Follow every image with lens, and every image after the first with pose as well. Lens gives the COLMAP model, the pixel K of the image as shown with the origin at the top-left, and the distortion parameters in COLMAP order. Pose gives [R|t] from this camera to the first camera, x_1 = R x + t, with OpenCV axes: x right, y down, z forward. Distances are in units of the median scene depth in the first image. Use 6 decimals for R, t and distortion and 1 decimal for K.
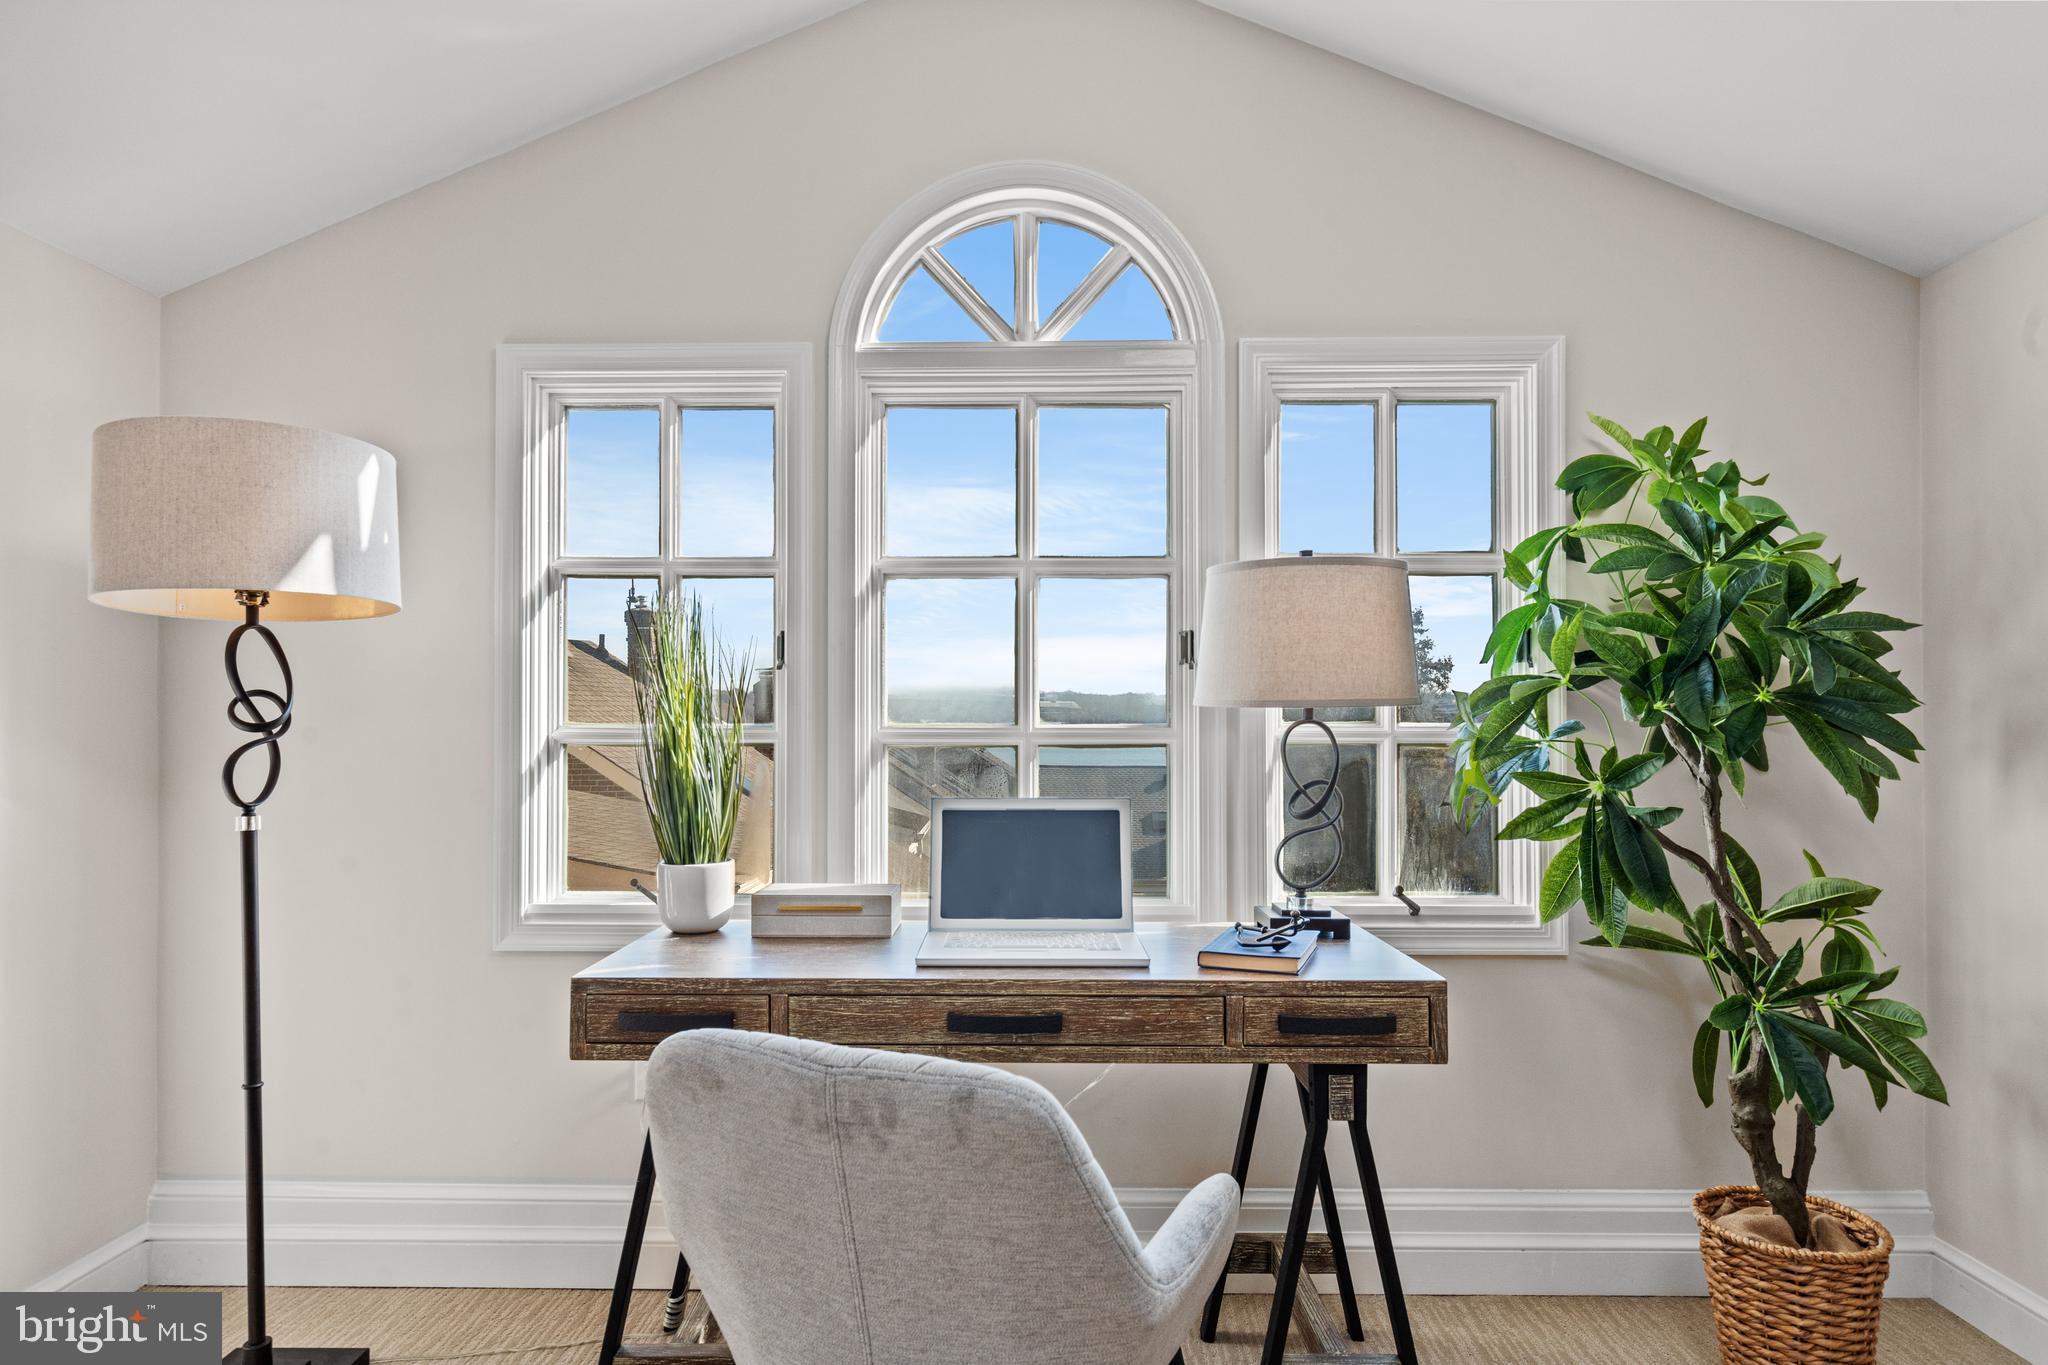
lens RADIAL K [[1152.3, 0, 1006.5], [0, 1152.3, 701.4], [0, 0, 1]] dist [-0.002765, 0.004040]
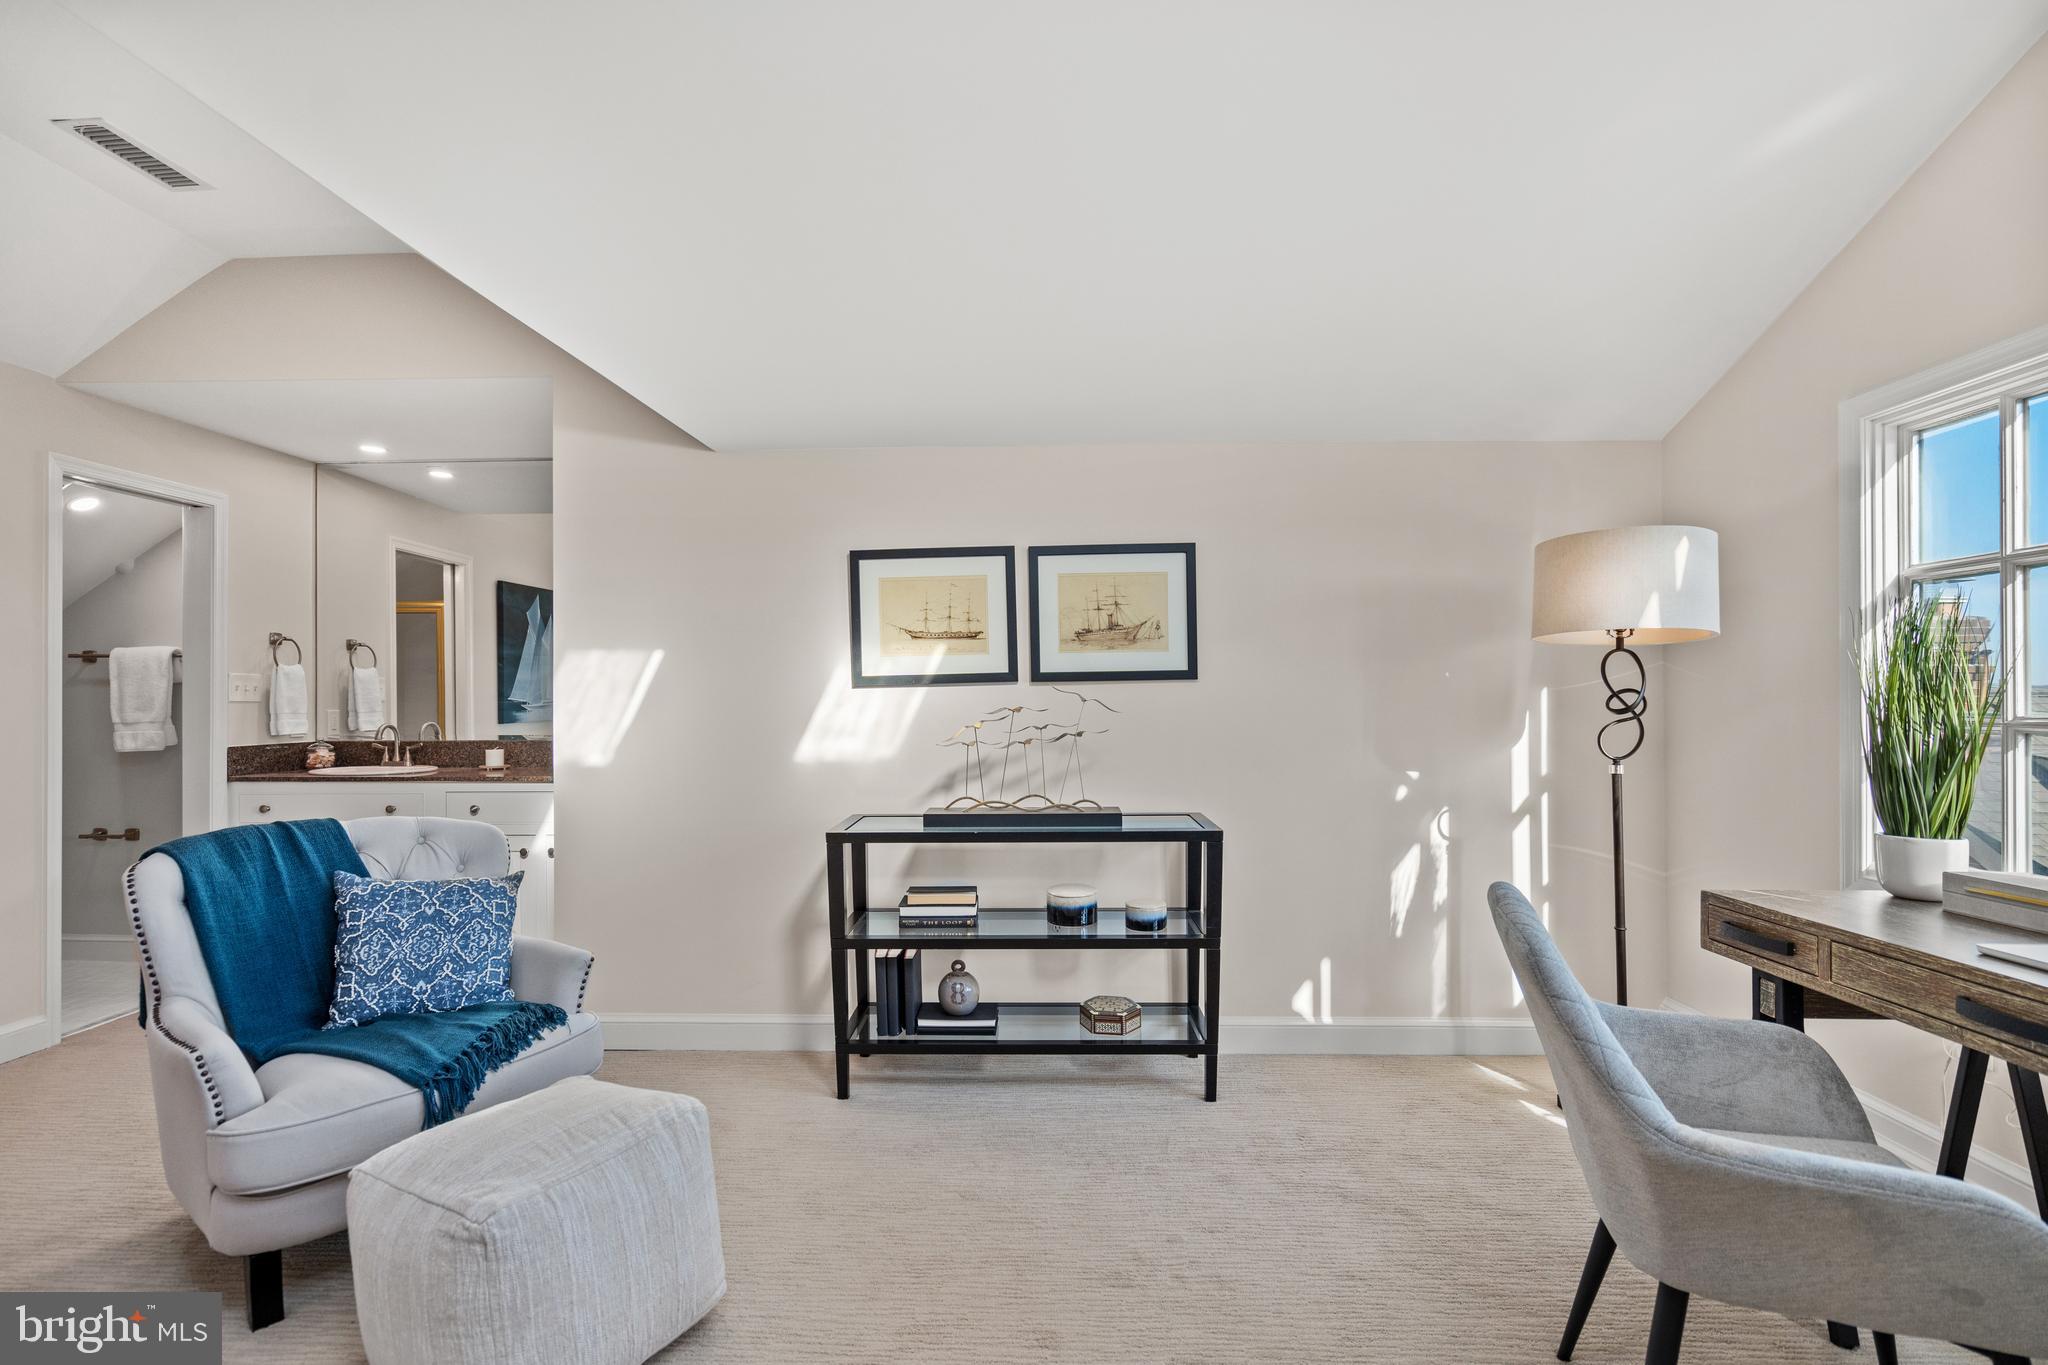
lens RADIAL K [[935.2, 0, 1019.6], [0, 935.2, 702.1], [0, 0, 1]] dist [-0.008784, 0.003721]
pose [[-0.012179, -0.003081, -0.999921, 0.682446], [0.012137, 0.999921, -0.003229, 0.003065], [0.999852, -0.012176, -0.012140, 0.159442]]
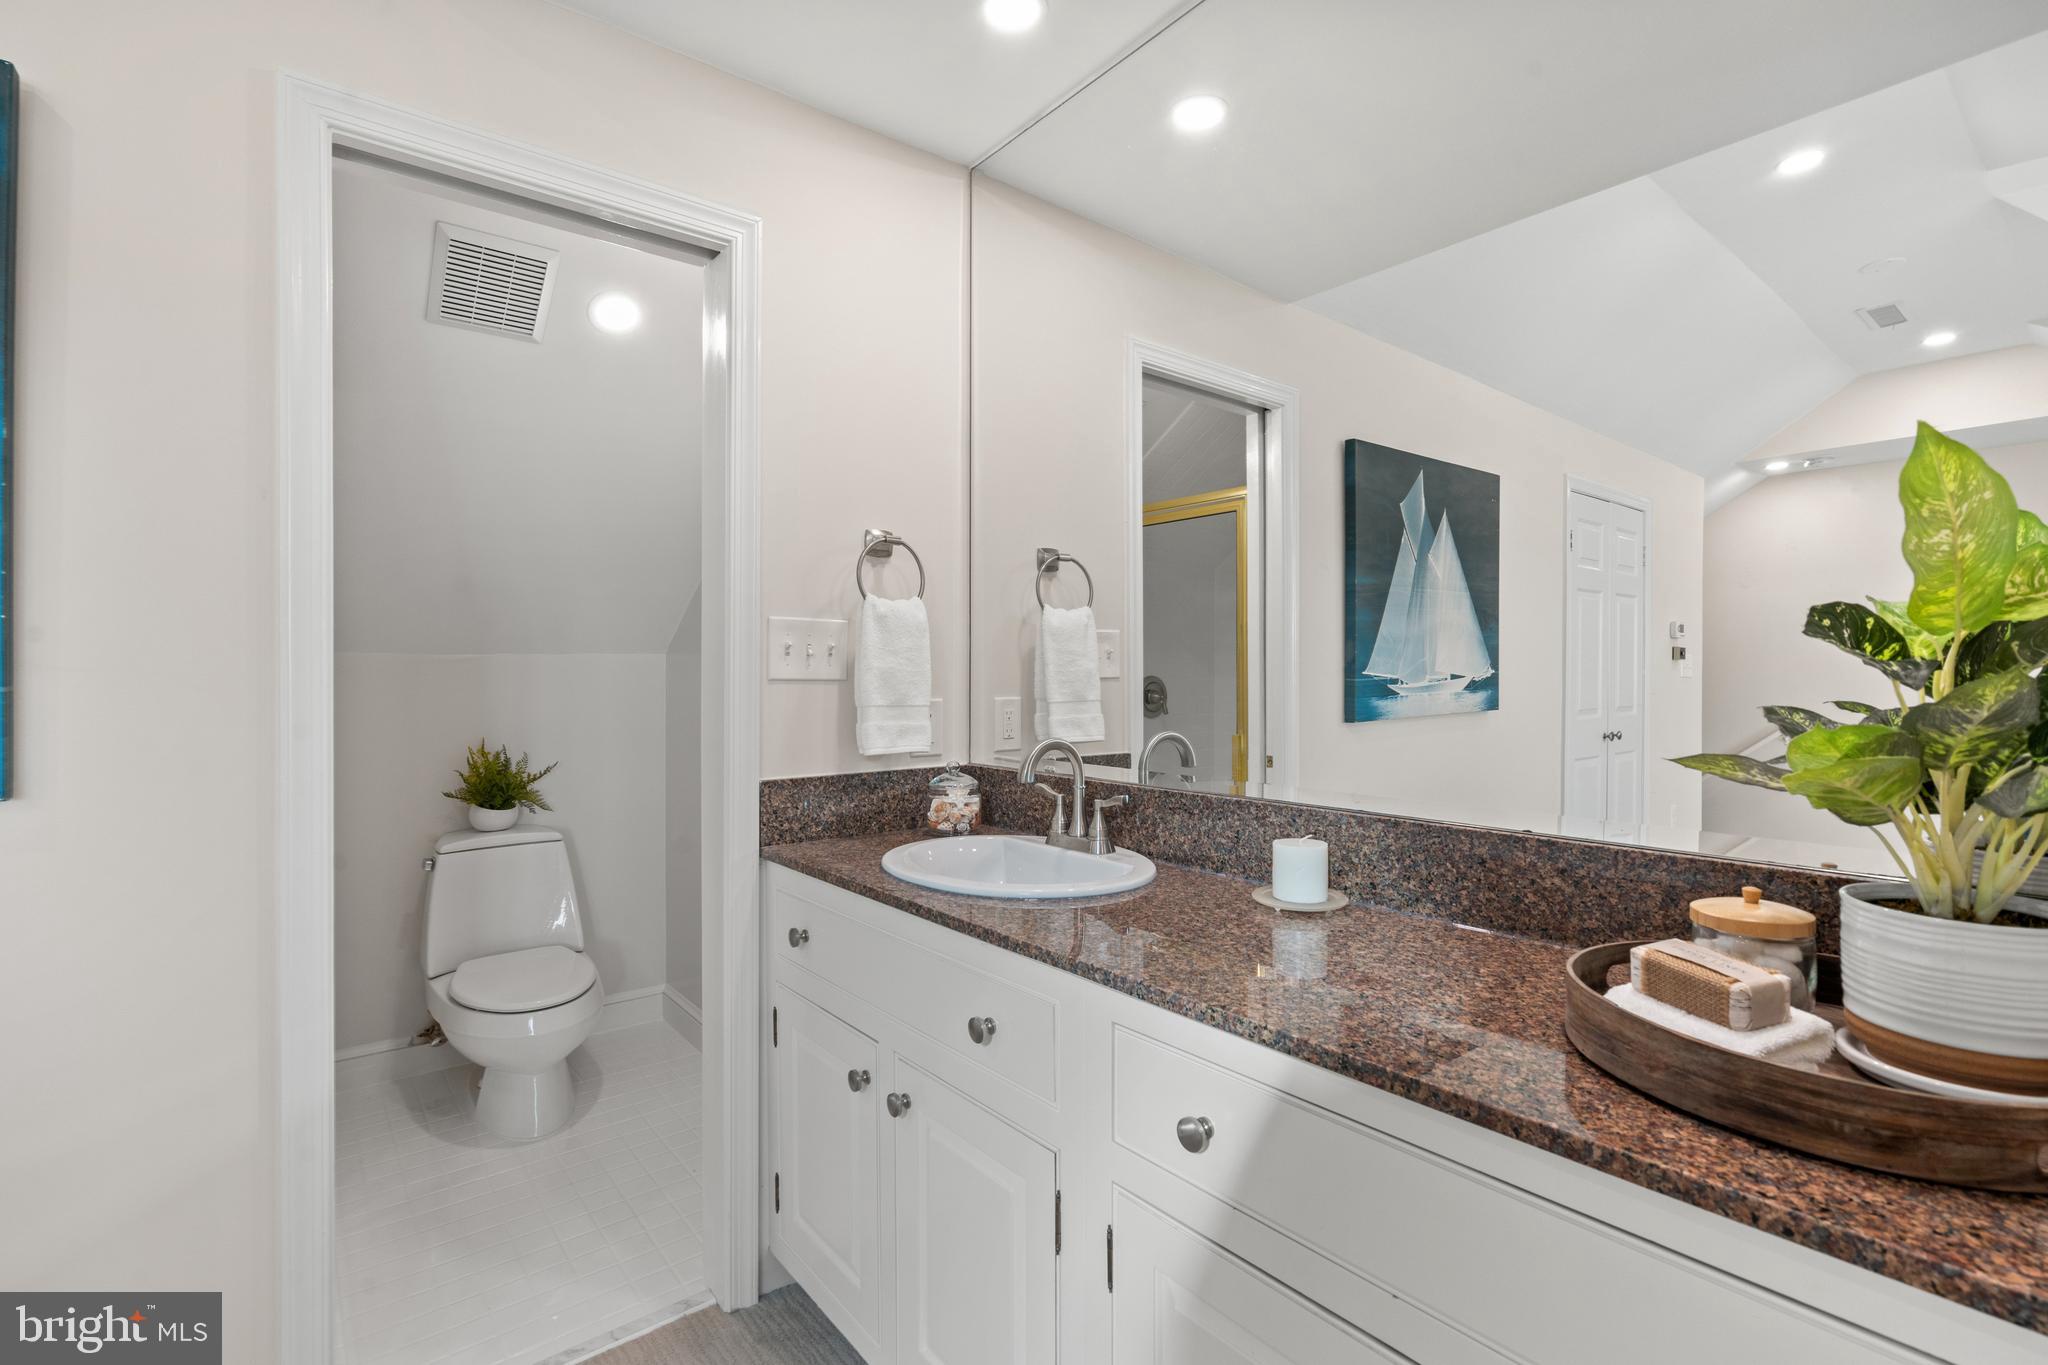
lens RADIAL K [[935.2, 0, 1020.4], [0, 935.2, 692.0], [0, 0, 1]] dist [-0.008784, 0.003721]
pose [[-0.771160, 0.006101, -0.636612, -0.934449], [0.002018, 0.999972, 0.007139, -0.019971], [0.636638, 0.004220, -0.771151, -0.723420]]
